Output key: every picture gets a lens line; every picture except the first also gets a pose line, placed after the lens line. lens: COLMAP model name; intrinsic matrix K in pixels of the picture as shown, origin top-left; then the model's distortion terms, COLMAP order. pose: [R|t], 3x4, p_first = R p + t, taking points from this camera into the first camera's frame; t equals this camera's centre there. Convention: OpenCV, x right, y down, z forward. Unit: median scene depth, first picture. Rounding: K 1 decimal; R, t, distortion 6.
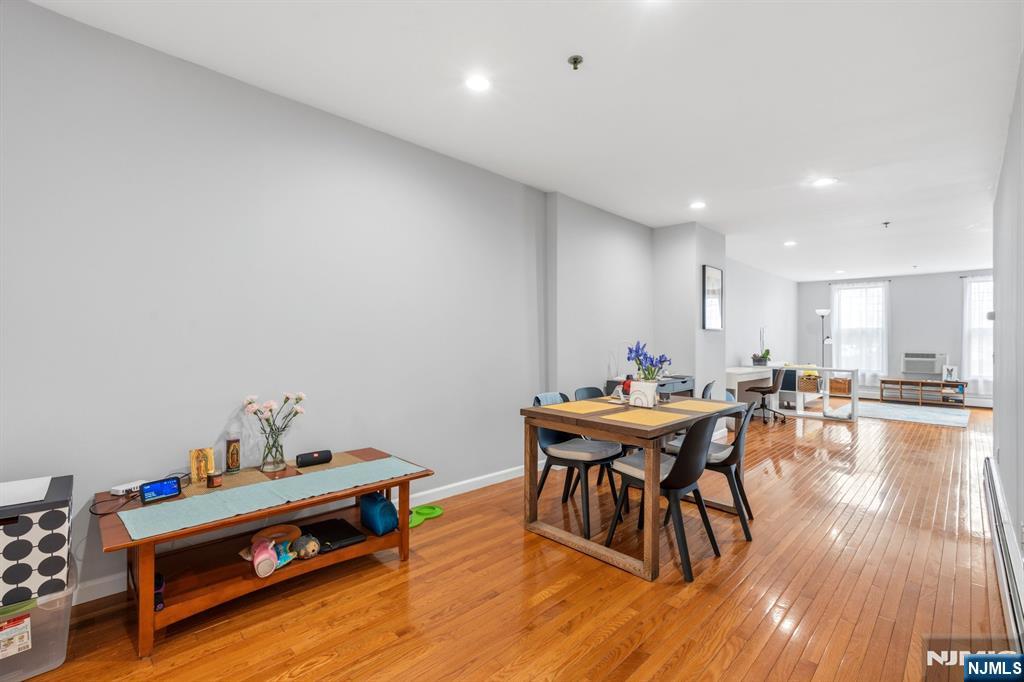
lens RADIAL K [[463.8, 0, 511.6], [0, 463.8, 342.5], [0, 0, 1]] dist [0.000353, -0.000494]
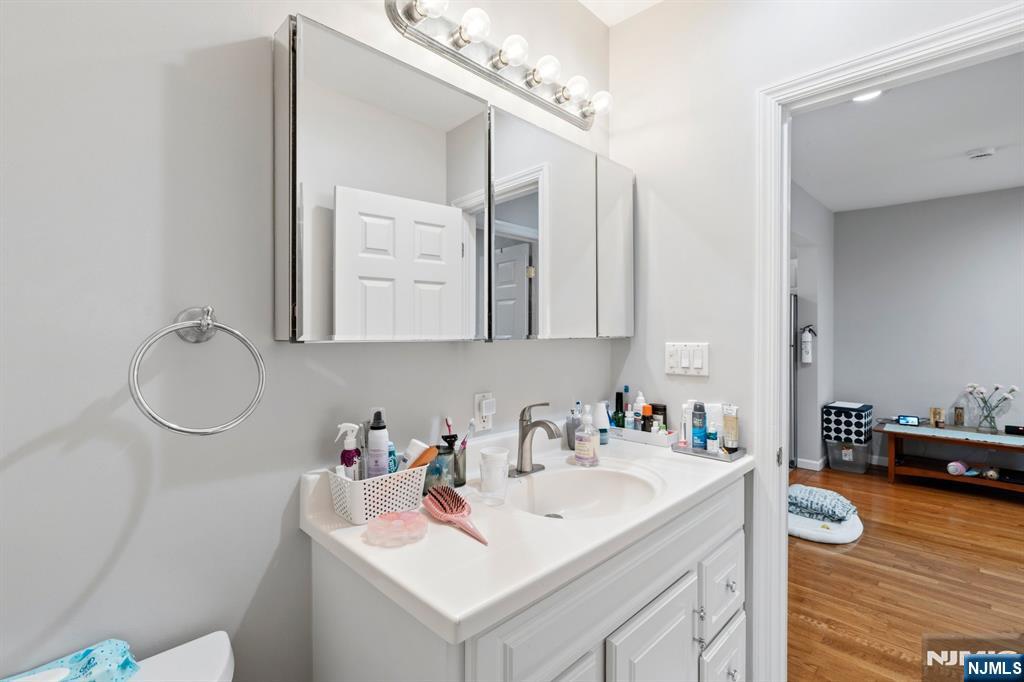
lens RADIAL K [[463.8, 0, 511.9], [0, 463.8, 339.7], [0, 0, 1]] dist [0.000353, -0.000494]
pose [[-0.011647, -0.001951, -0.999930, 0.326809], [-0.007471, 0.999970, -0.001864, -0.008558], [0.999904, 0.007449, -0.011661, -0.187487]]
